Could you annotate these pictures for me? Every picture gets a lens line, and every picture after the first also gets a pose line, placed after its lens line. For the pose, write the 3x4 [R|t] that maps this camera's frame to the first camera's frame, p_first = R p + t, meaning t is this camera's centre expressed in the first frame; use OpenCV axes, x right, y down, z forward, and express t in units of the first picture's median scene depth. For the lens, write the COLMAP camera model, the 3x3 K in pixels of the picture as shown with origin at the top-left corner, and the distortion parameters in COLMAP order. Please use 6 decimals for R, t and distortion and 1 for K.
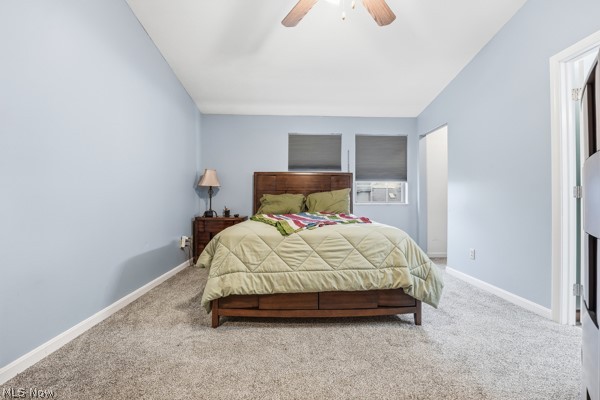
lens RADIAL K [[246.9, 0, 305.0], [0, 246.9, 199.3], [0, 0, 1]] dist [-0.027244, 0.003219]
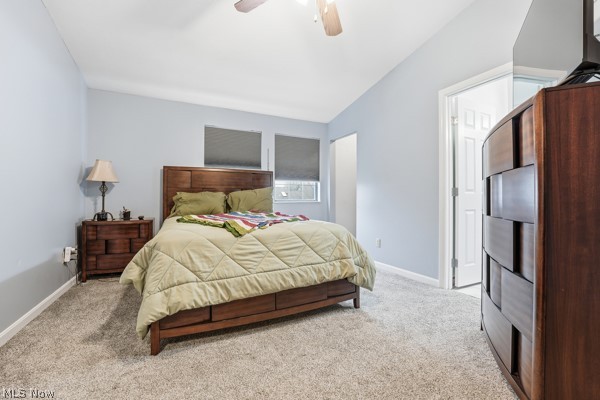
lens RADIAL K [[246.9, 0, 303.8], [0, 246.9, 199.1], [0, 0, 1]] dist [-0.027244, 0.003219]
pose [[0.917049, -0.004861, 0.398745, -0.214680], [0.002530, 0.999976, 0.006373, -0.000217], [-0.398766, -0.004836, 0.917040, 0.054110]]
